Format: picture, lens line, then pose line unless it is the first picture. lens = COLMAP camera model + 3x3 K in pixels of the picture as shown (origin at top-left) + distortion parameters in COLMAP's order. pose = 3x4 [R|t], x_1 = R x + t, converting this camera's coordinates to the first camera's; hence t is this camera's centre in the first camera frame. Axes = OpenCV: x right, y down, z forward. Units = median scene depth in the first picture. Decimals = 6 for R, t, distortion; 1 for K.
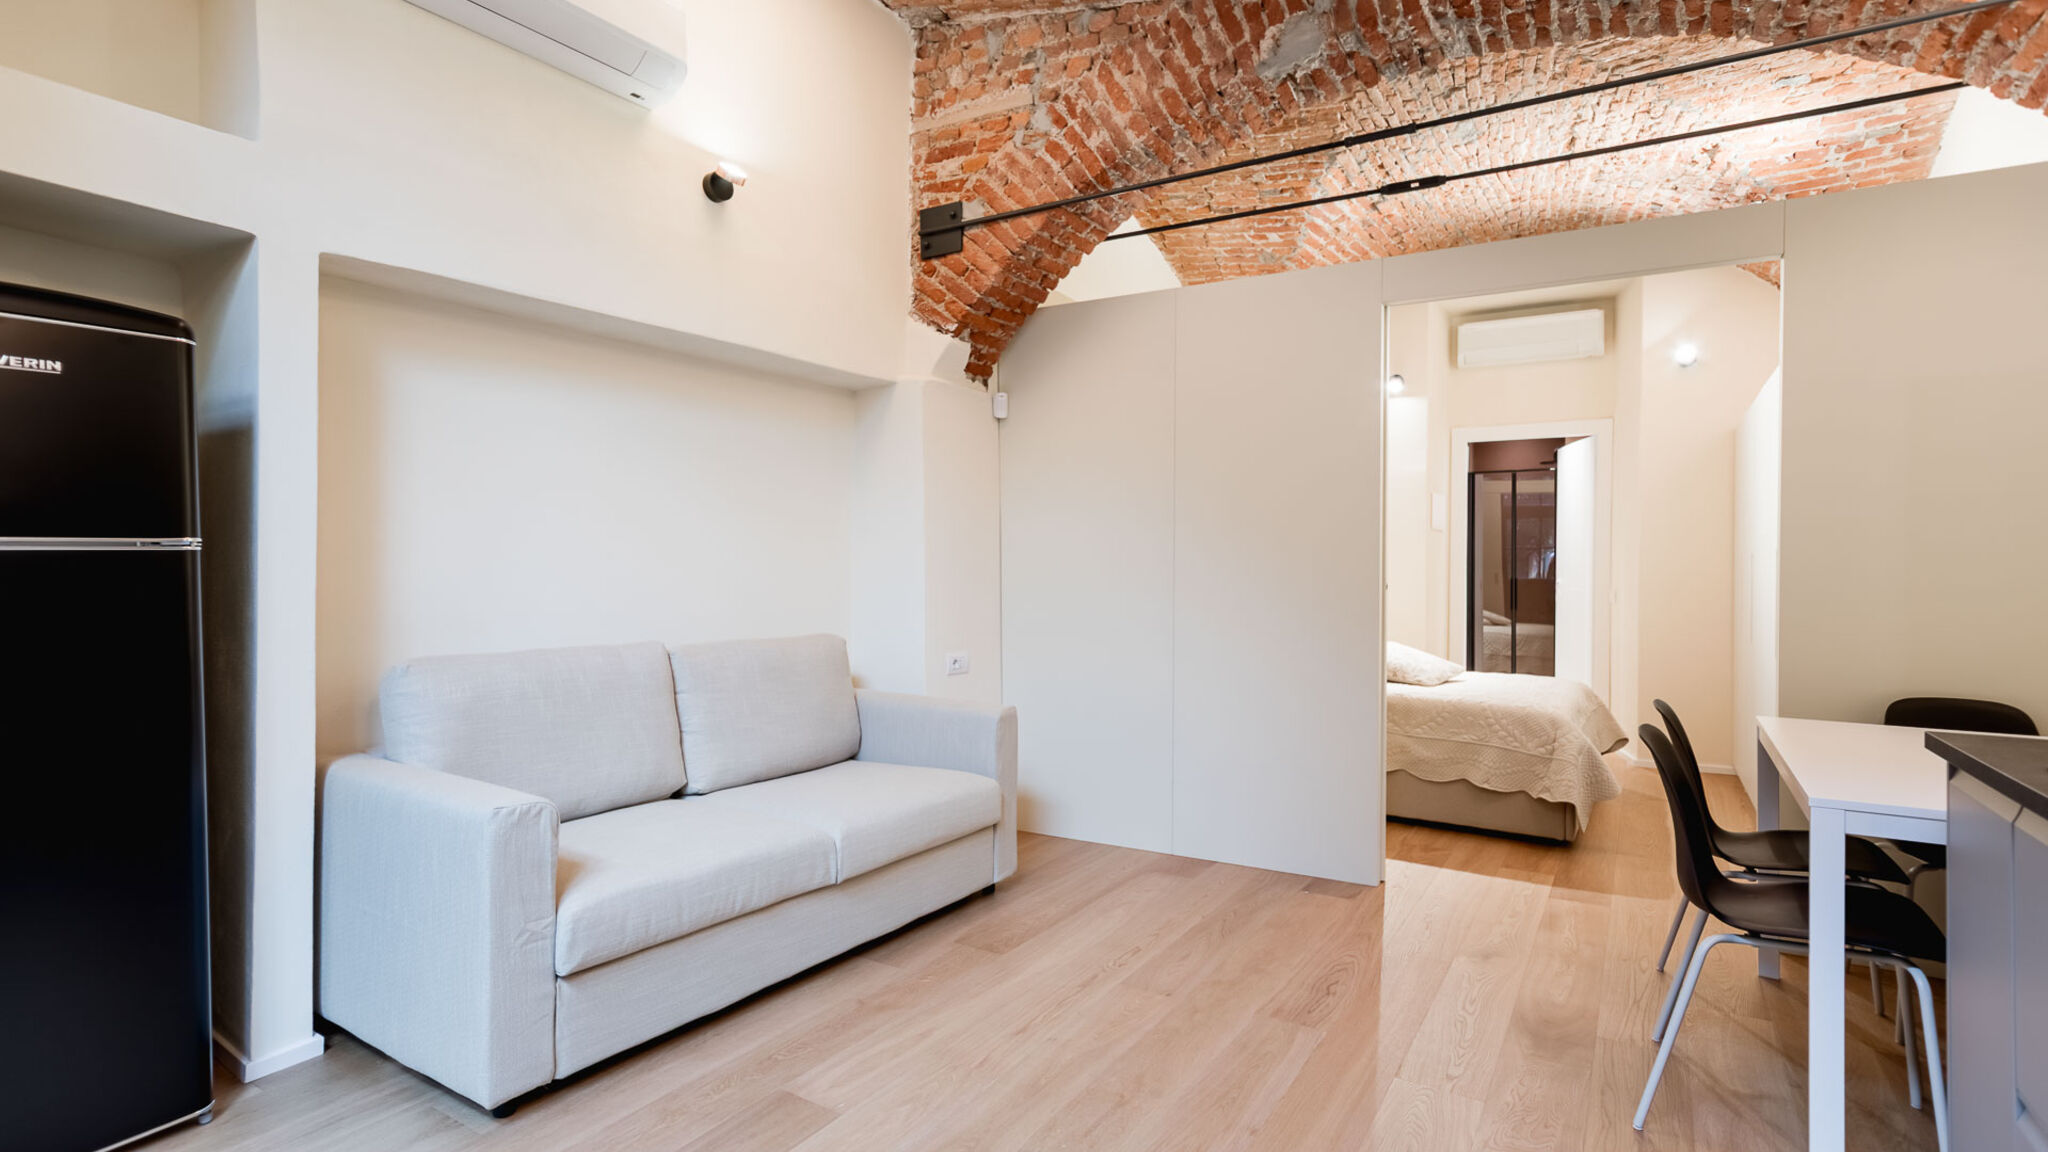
lens RADIAL K [[994.5, 0, 1034.9], [0, 994.5, 571.6], [0, 0, 1]] dist [0.002371, 0.003929]
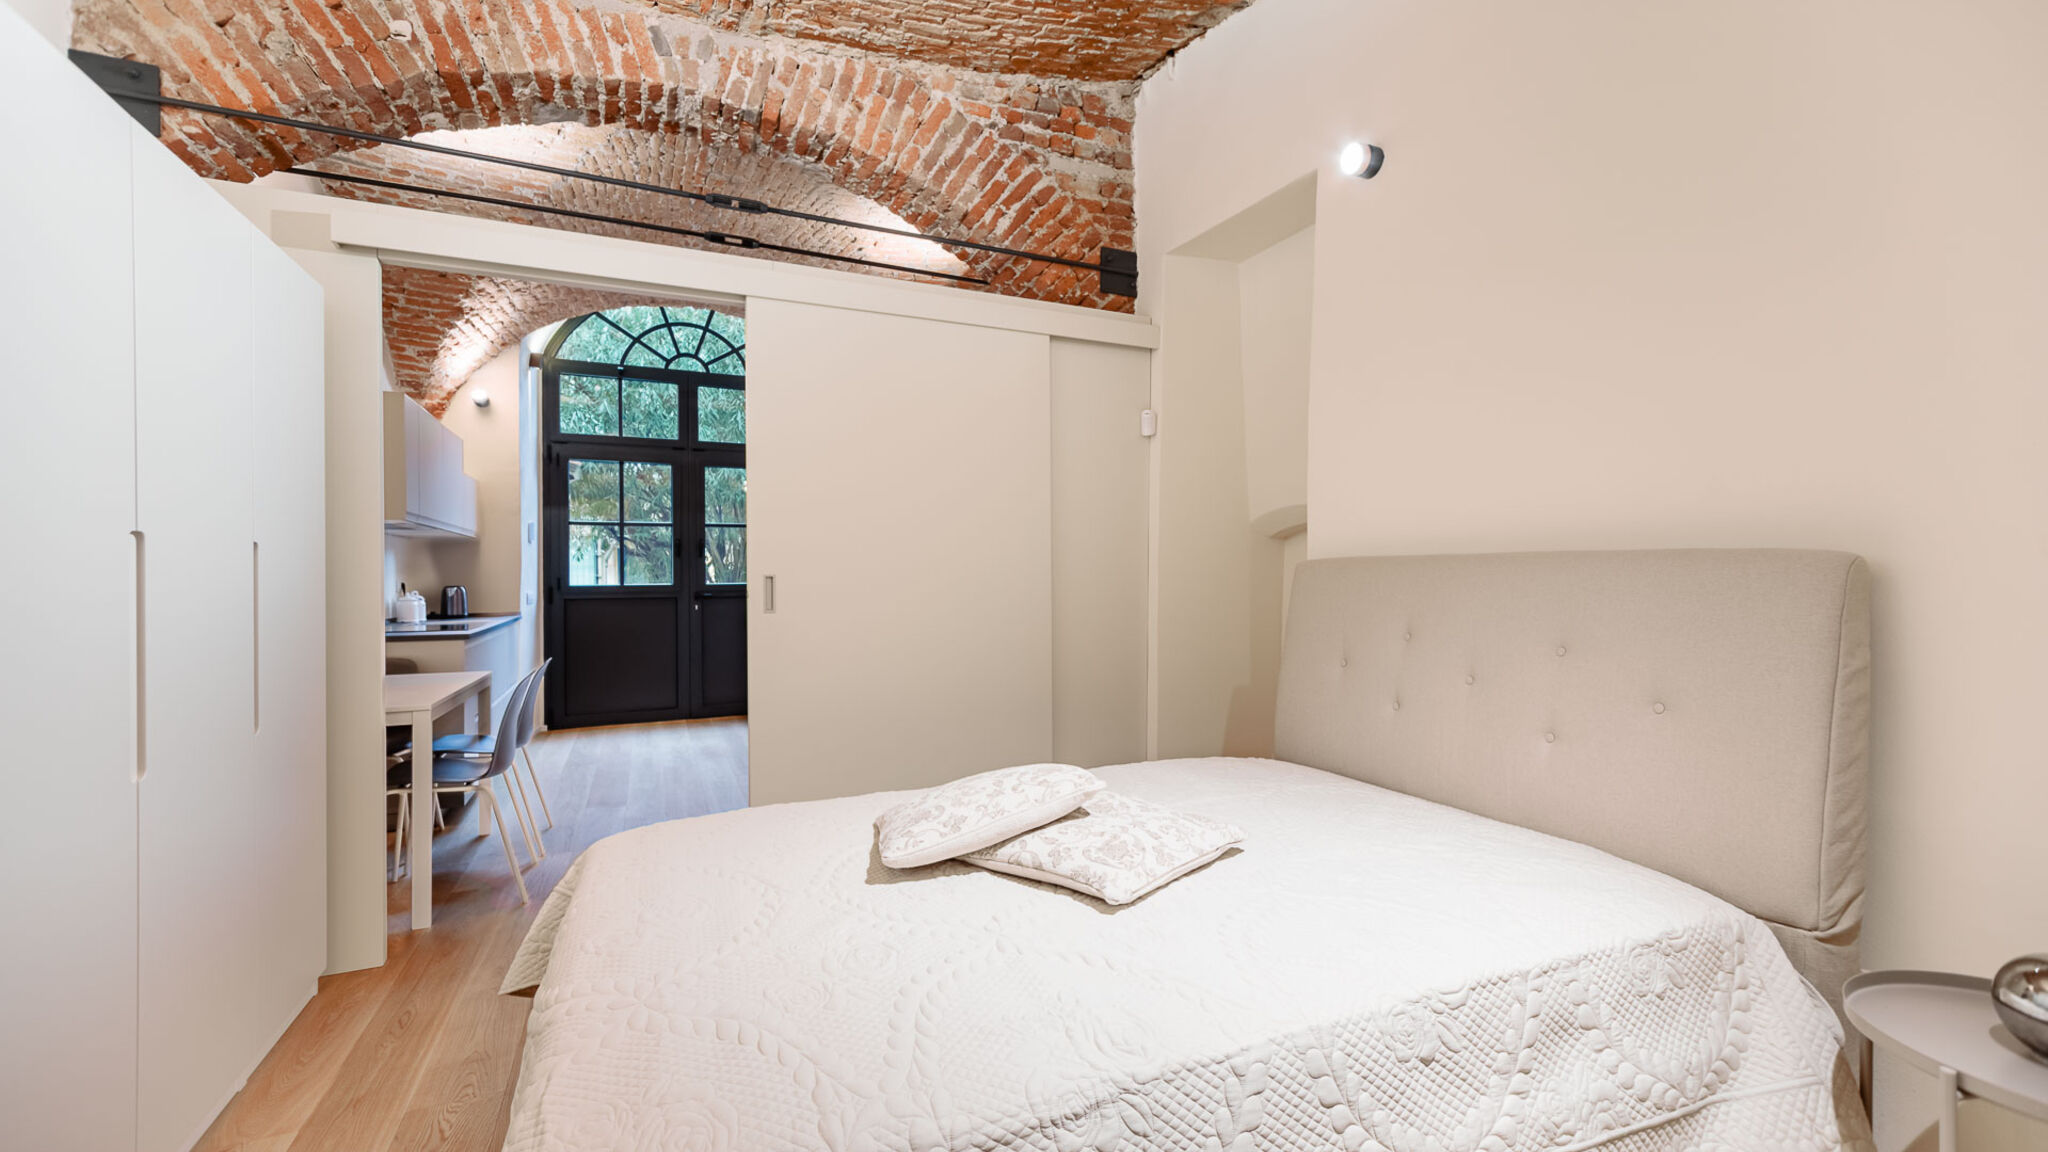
lens RADIAL K [[854.9, 0, 1020.2], [0, 854.9, 581.1], [0, 0, 1]] dist [0.004818, -0.000086]
pose [[-0.565719, 0.004582, -0.824585, 0.949987], [0.001943, 0.999989, 0.004224, -0.001485], [0.824596, 0.000788, -0.565722, 1.747935]]
